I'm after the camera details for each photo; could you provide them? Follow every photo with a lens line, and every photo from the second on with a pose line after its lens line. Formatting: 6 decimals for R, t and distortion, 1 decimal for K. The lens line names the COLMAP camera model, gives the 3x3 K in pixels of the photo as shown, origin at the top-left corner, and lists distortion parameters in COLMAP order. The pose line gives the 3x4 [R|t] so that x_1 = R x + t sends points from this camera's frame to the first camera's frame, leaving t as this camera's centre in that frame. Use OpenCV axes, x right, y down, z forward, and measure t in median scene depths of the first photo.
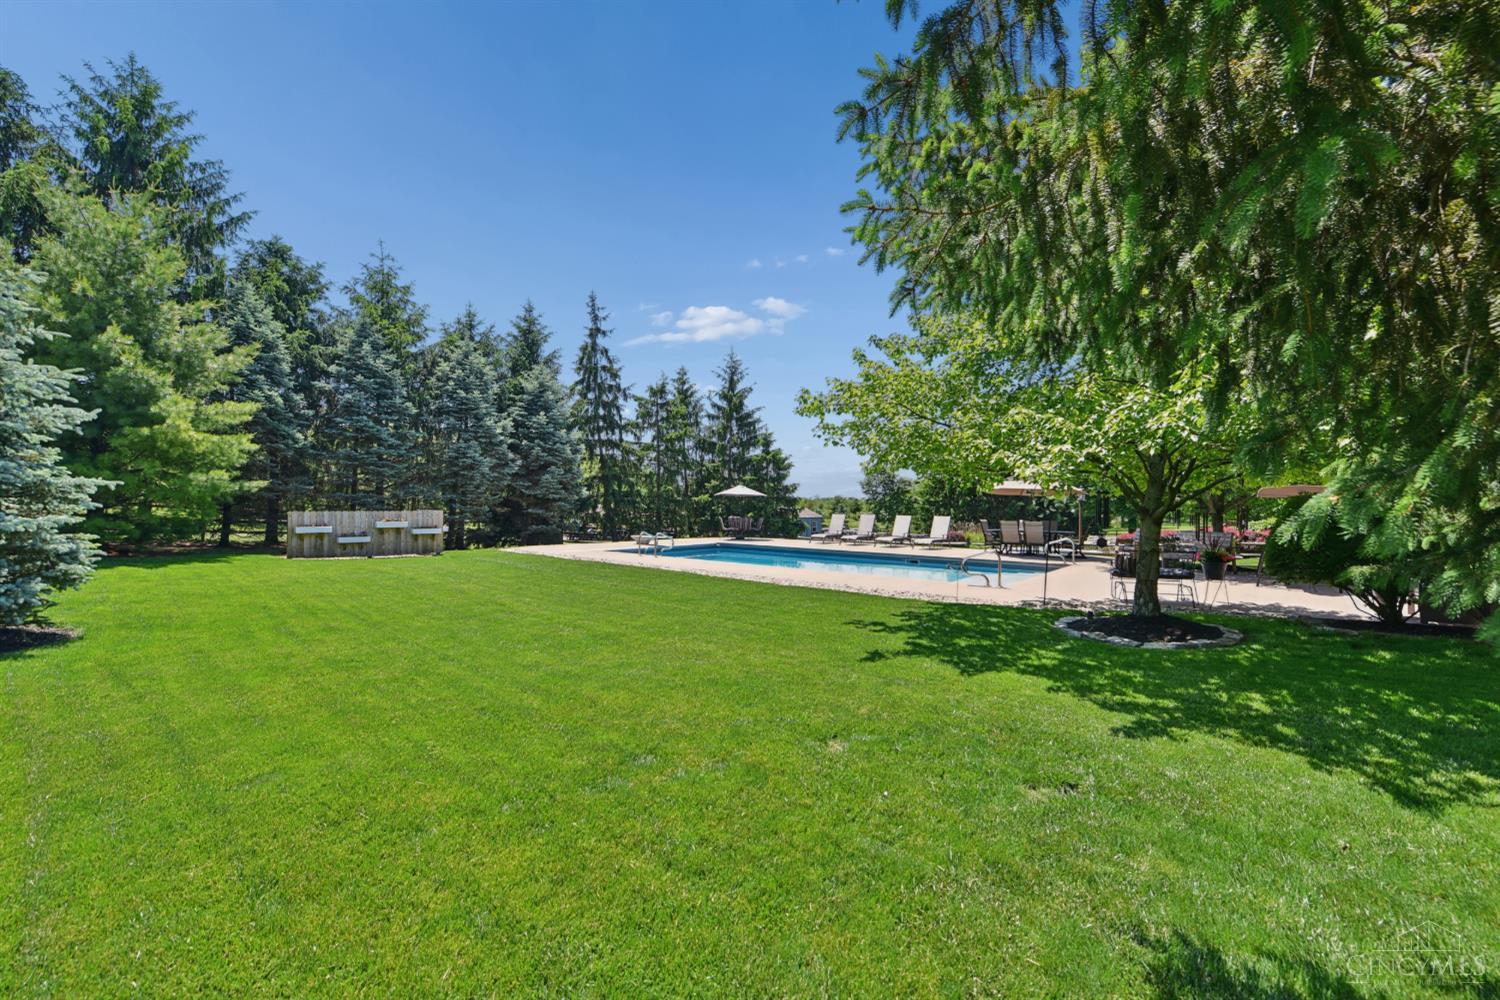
lens RADIAL K [[614.9, 0, 751.7], [0, 614.9, 503.3], [0, 0, 1]] dist [-0.016206, -0.001017]
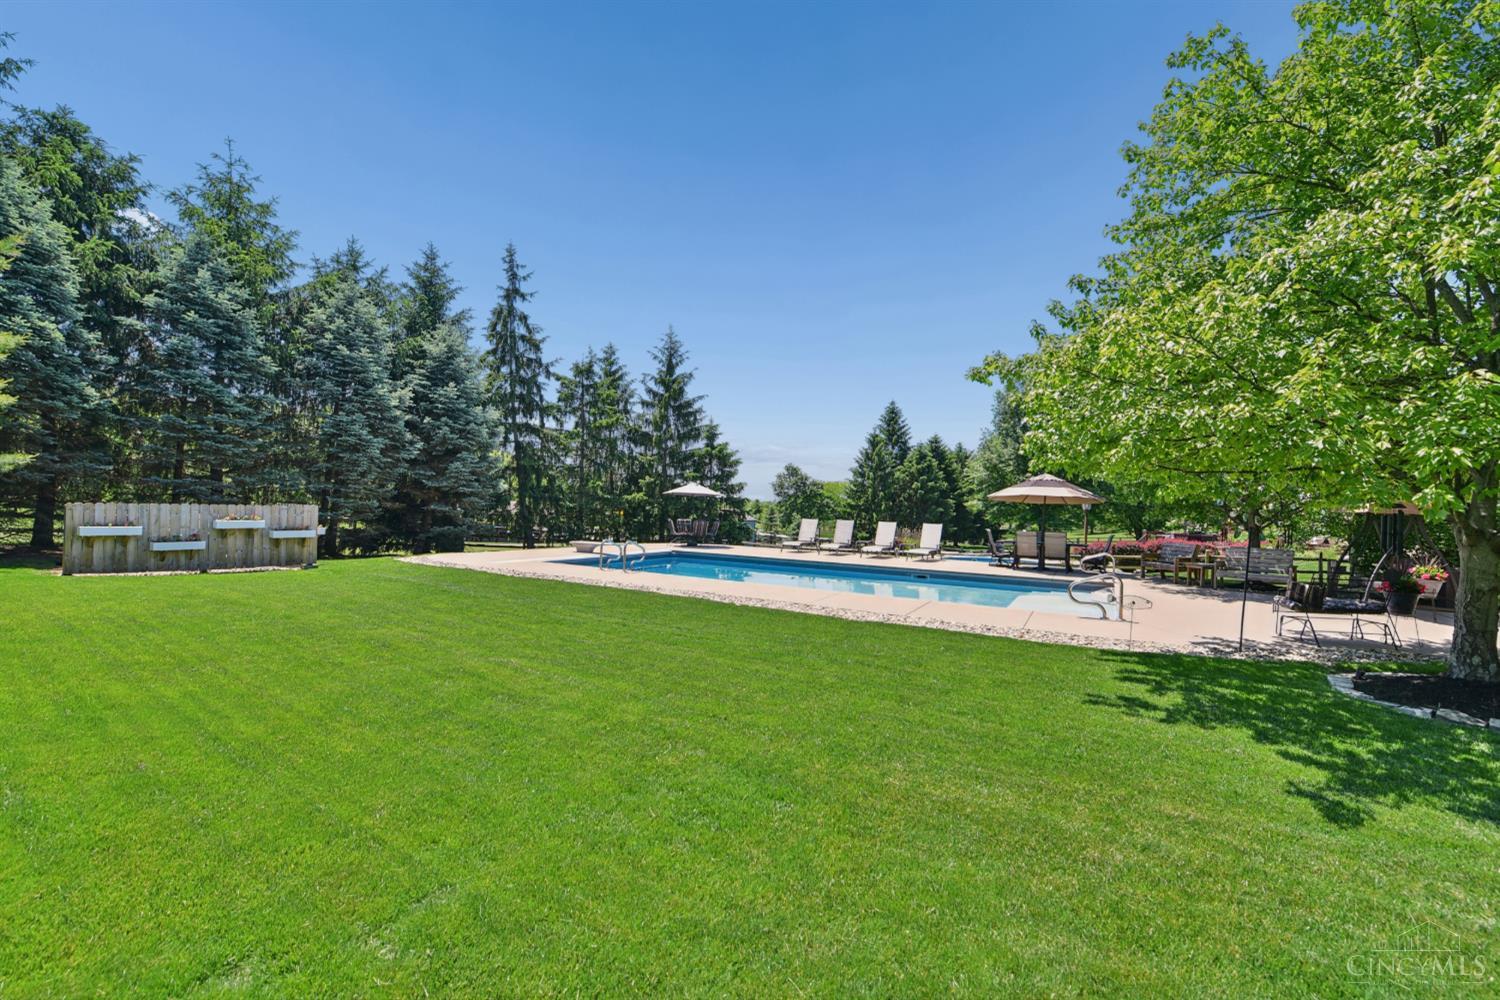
lens RADIAL K [[614.9, 0, 746.4], [0, 614.9, 504.0], [0, 0, 1]] dist [-0.016206, -0.001017]
pose [[0.983283, 0.022395, 0.180700, -0.113120], [-0.022469, 0.999746, -0.001636, -0.000105], [-0.180691, -0.002452, 0.983537, 0.165039]]
